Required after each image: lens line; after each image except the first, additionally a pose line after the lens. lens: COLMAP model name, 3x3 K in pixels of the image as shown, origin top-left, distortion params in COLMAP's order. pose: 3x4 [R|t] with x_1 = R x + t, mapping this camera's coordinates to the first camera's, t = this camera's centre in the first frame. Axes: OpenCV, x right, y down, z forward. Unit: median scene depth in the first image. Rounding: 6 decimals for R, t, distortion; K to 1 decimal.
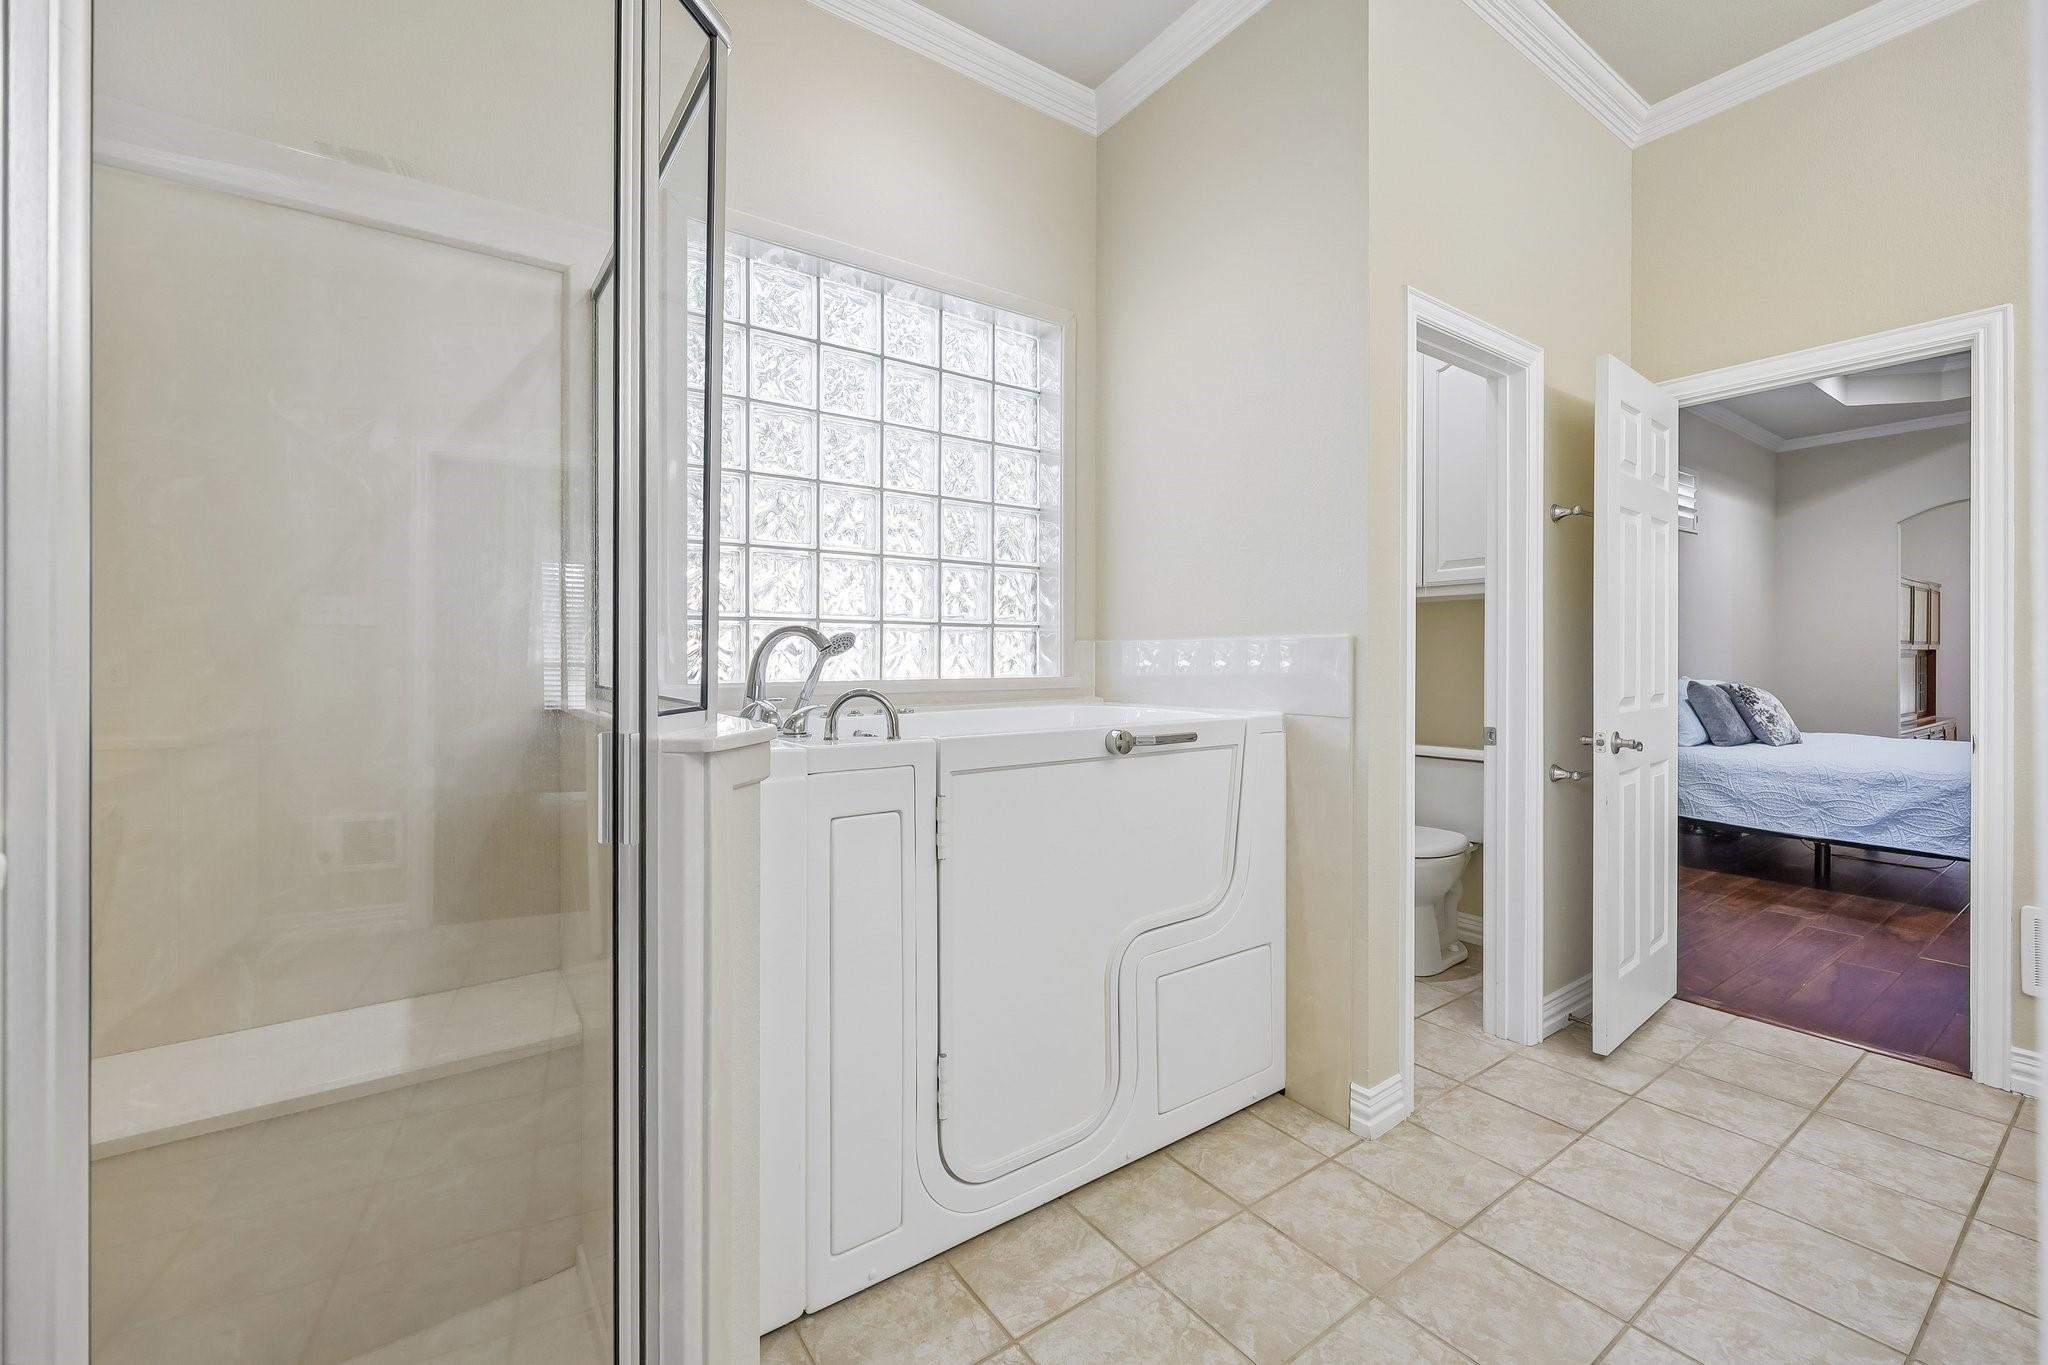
lens RADIAL K [[838.1, 0, 1021.9], [0, 838.1, 661.4], [0, 0, 1]] dist [0.001052, 0.000150]
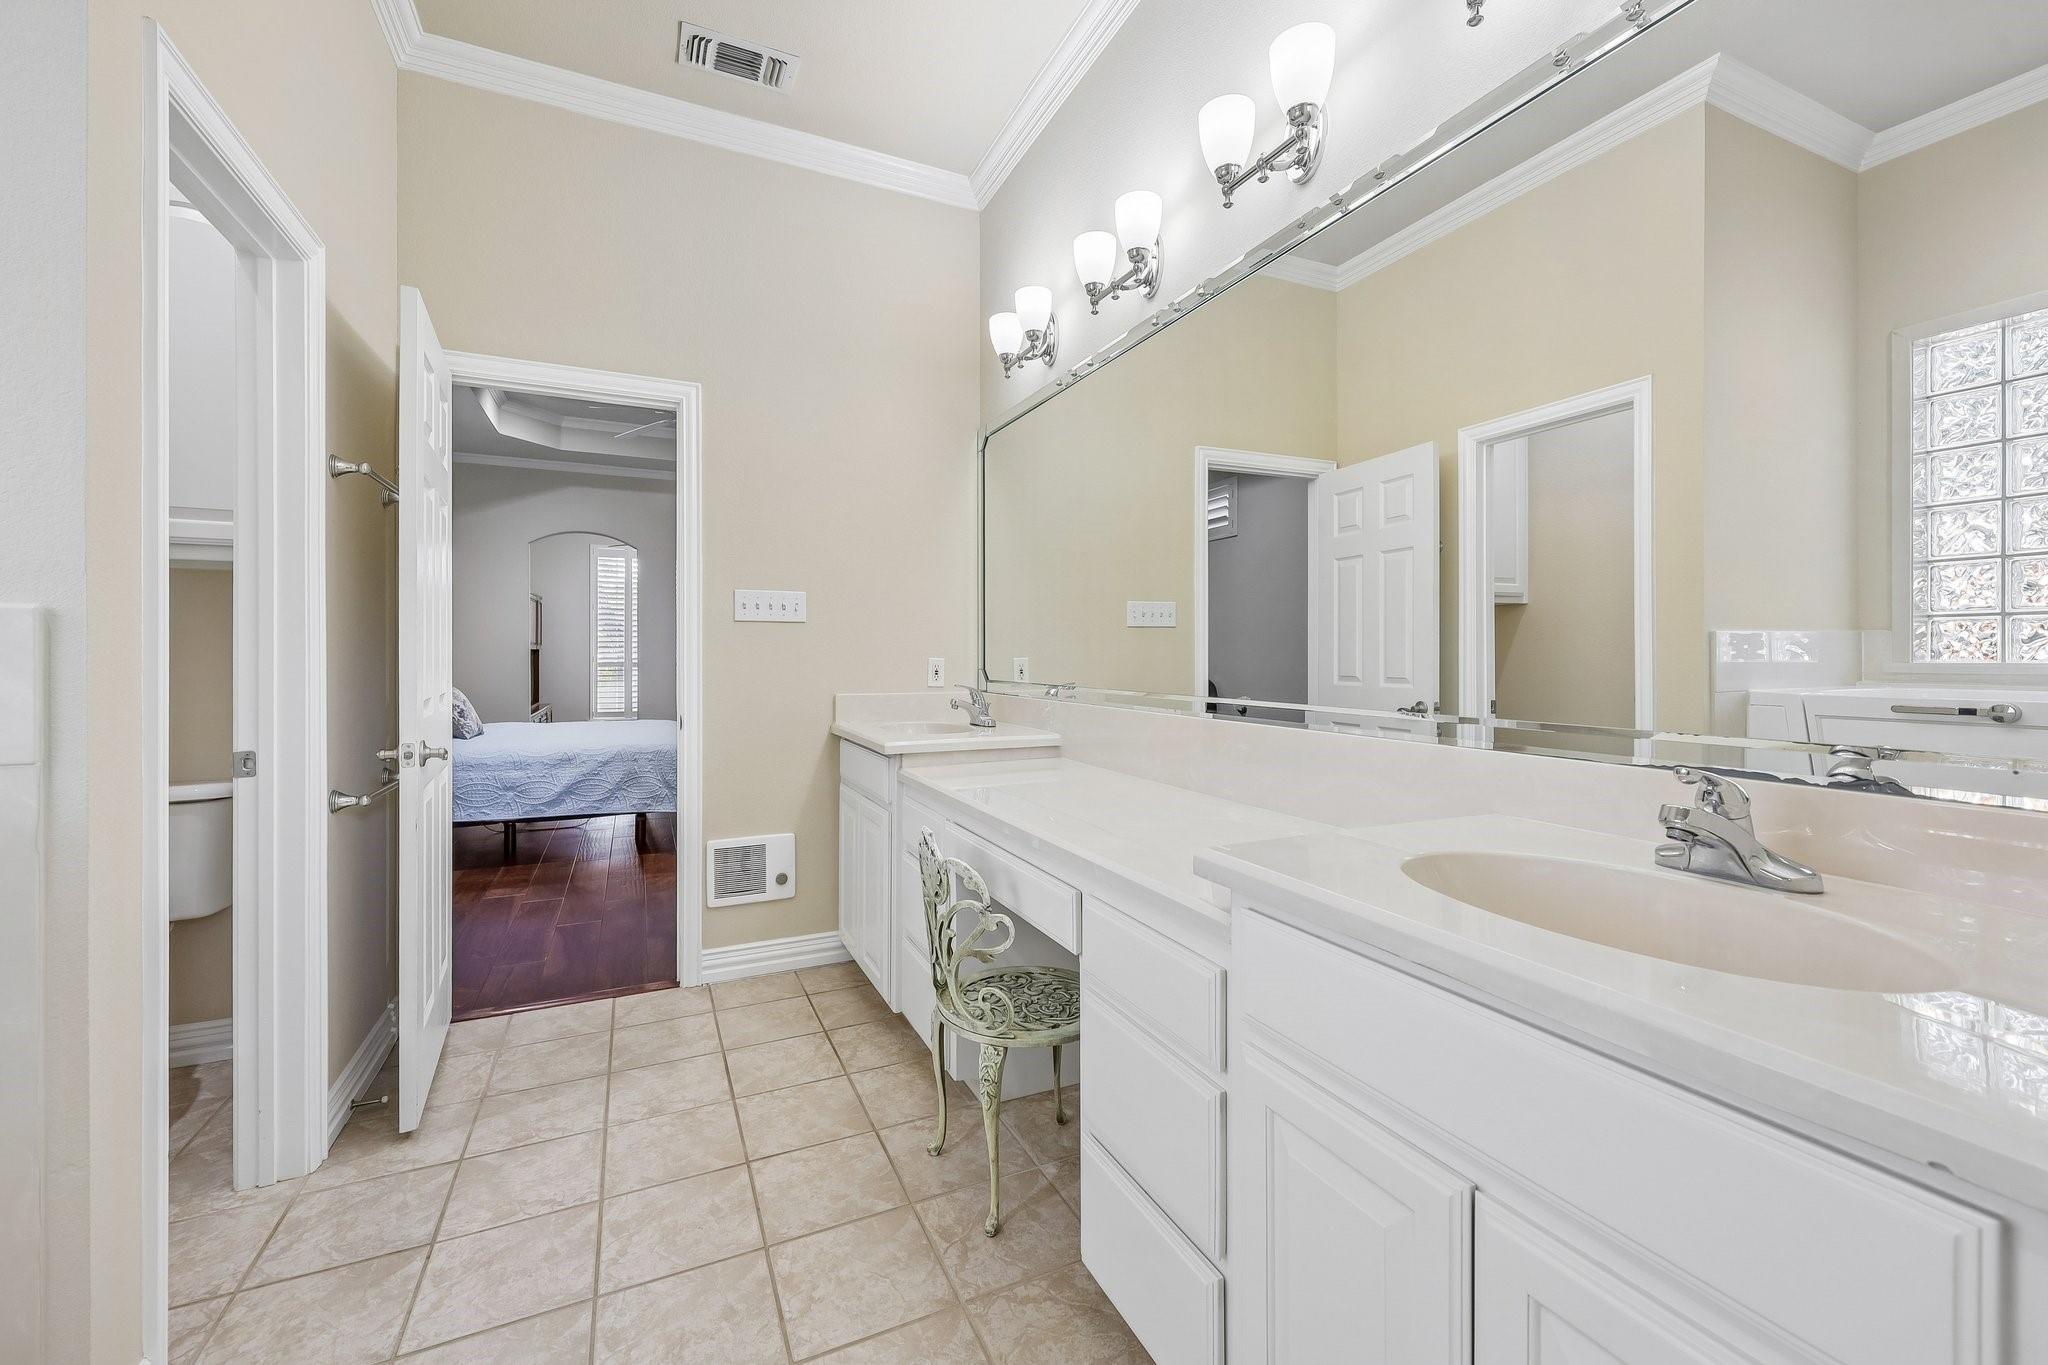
lens RADIAL K [[833.0, 0, 1027.2], [0, 833.0, 661.1], [0, 0, 1]] dist [0.001357, 0.000010]
pose [[0.171901, -0.003773, 0.985107, -0.015699], [0.002701, 0.999991, 0.003359, 0.002778], [-0.985111, 0.002083, 0.171910, 0.262105]]
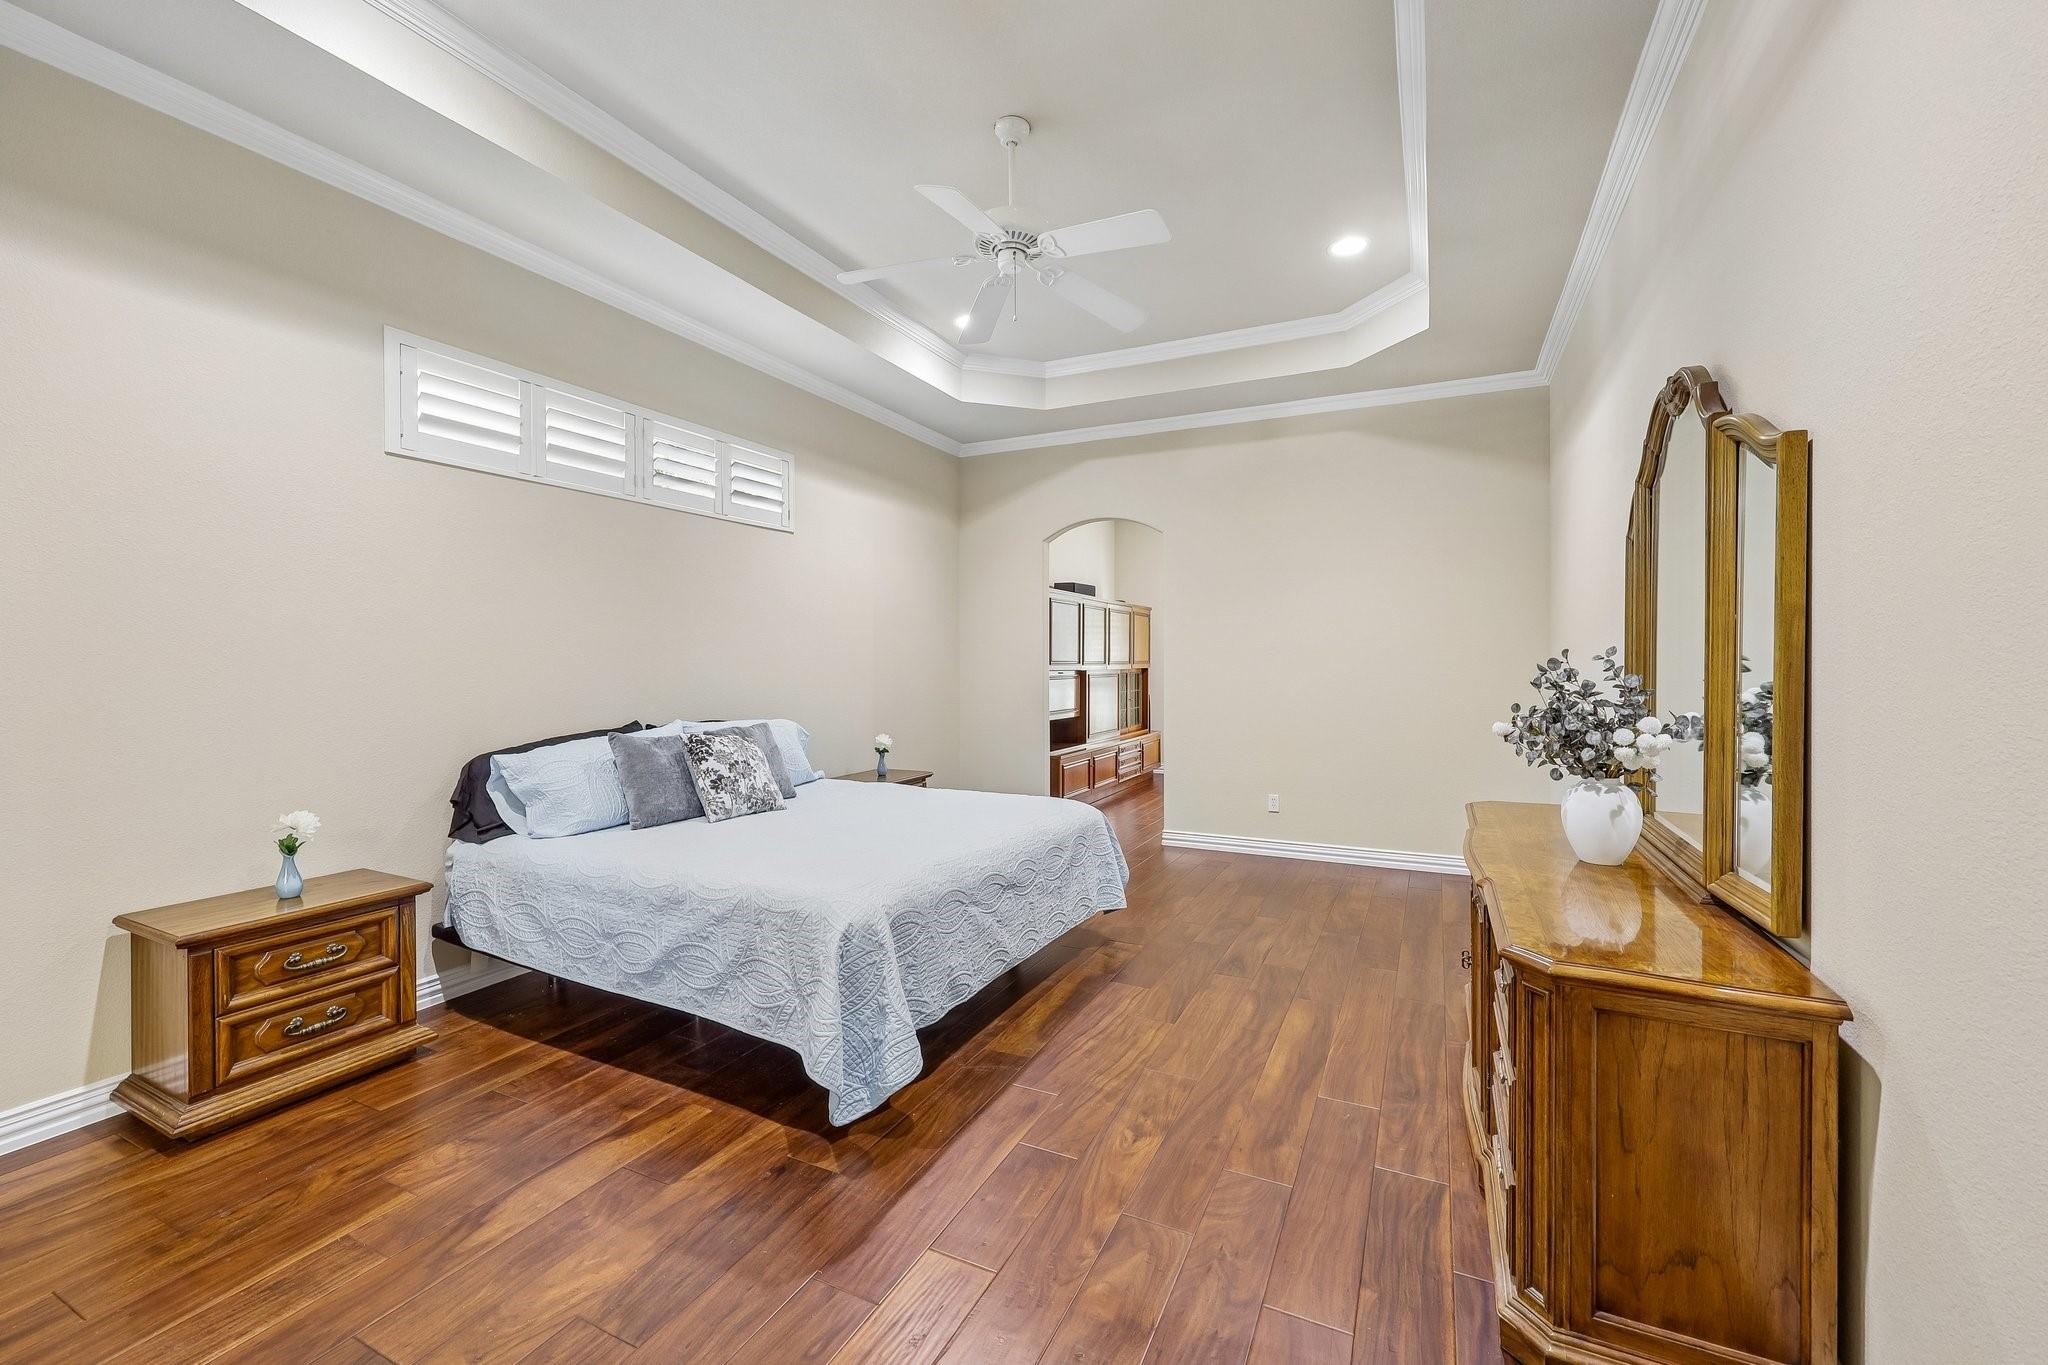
lens RADIAL K [[833.0, 0, 1027.2], [0, 833.0, 661.1], [0, 0, 1]] dist [0.001357, 0.000010]
pose [[0.875744, 0.002321, 0.482770, 1.607498], [0.000242, 0.999986, -0.005245, -0.065964], [-0.482775, 0.004710, 0.875732, 0.502909]]
